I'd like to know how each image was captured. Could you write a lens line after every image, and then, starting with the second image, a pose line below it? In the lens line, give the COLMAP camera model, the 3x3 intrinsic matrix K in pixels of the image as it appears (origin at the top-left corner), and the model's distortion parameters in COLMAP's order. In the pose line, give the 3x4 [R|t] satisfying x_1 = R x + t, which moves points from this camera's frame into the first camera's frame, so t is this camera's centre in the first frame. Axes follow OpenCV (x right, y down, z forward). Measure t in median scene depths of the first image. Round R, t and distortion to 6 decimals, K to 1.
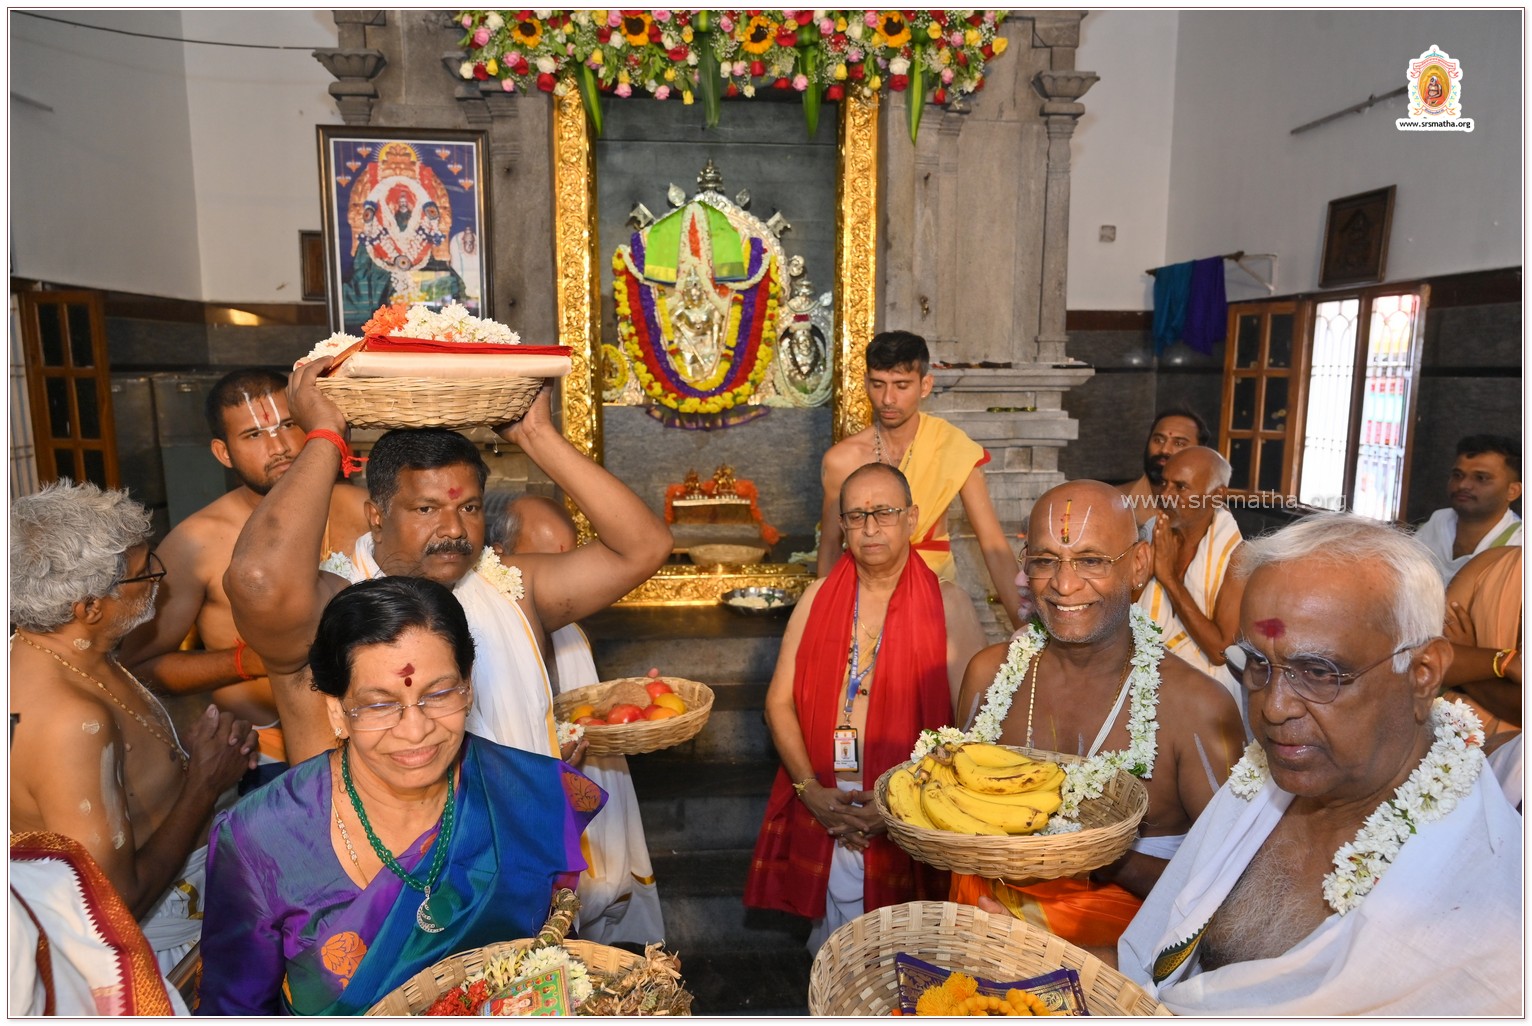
lens RADIAL K [[1008.1, 0, 767.3], [0, 1008.1, 518.5], [0, 0, 1]] dist [0.003444, 0.004301]
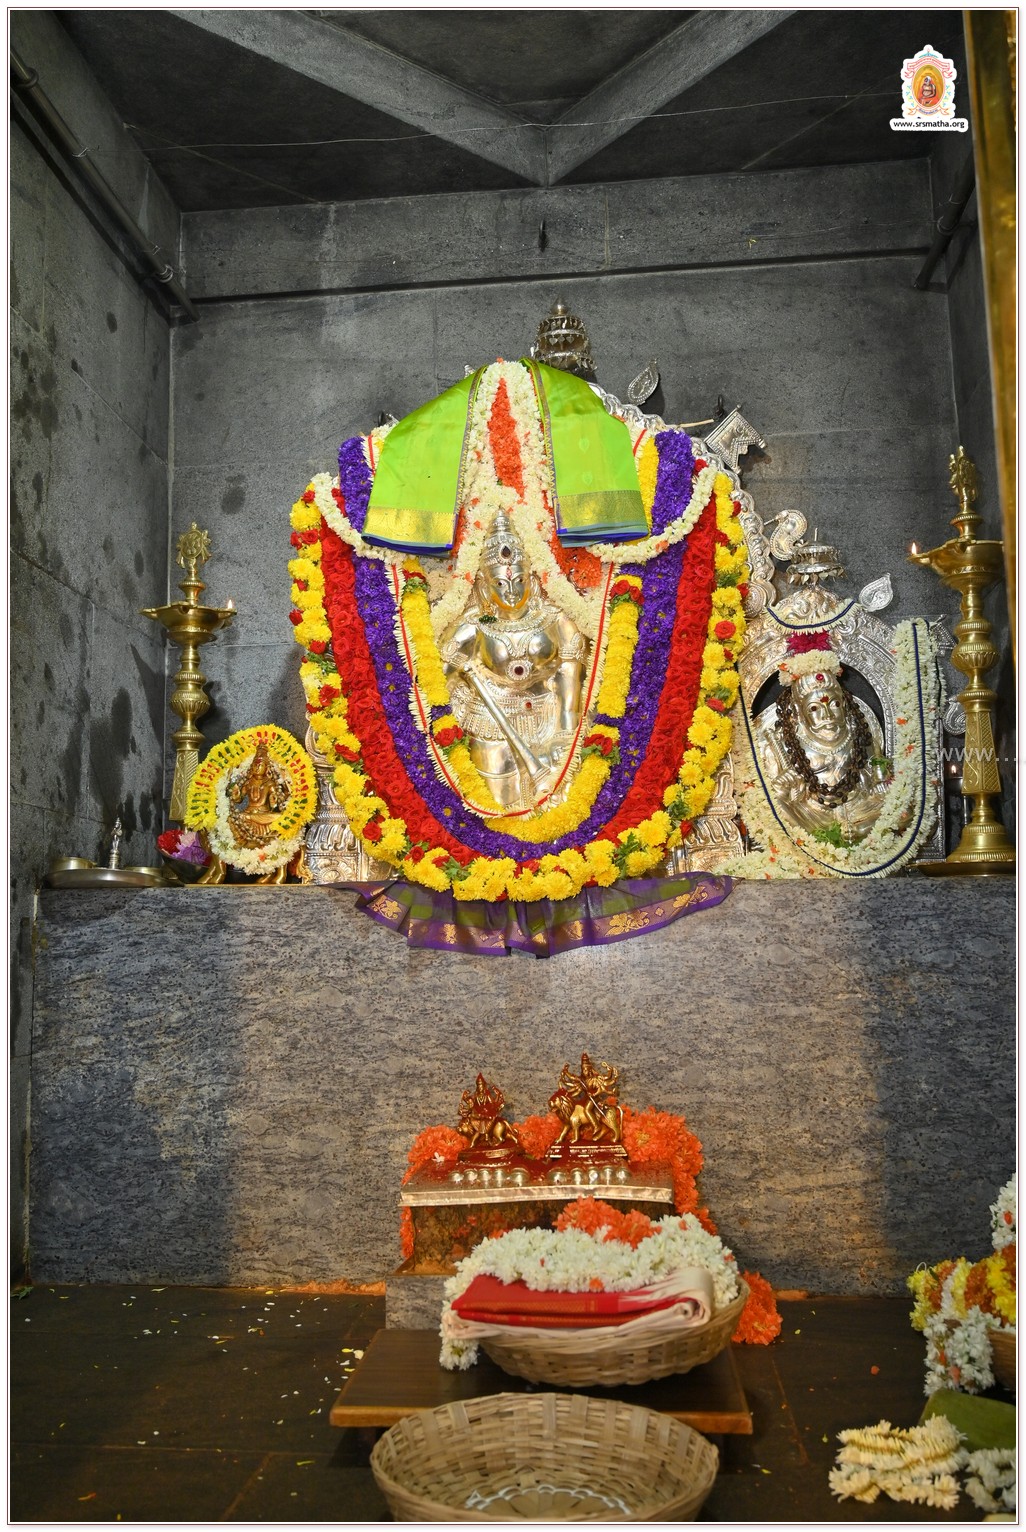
lens RADIAL K [[1333.2, 0, 507.7], [0, 1333.2, 769.8], [0, 0, 1]] dist [-0.007305, -0.000949]
pose [[0.984166, -0.047661, -0.170723, 0.006733], [0.000121, 0.963351, -0.268245, -0.029038], [0.177251, 0.263977, 0.948102, 0.564854]]
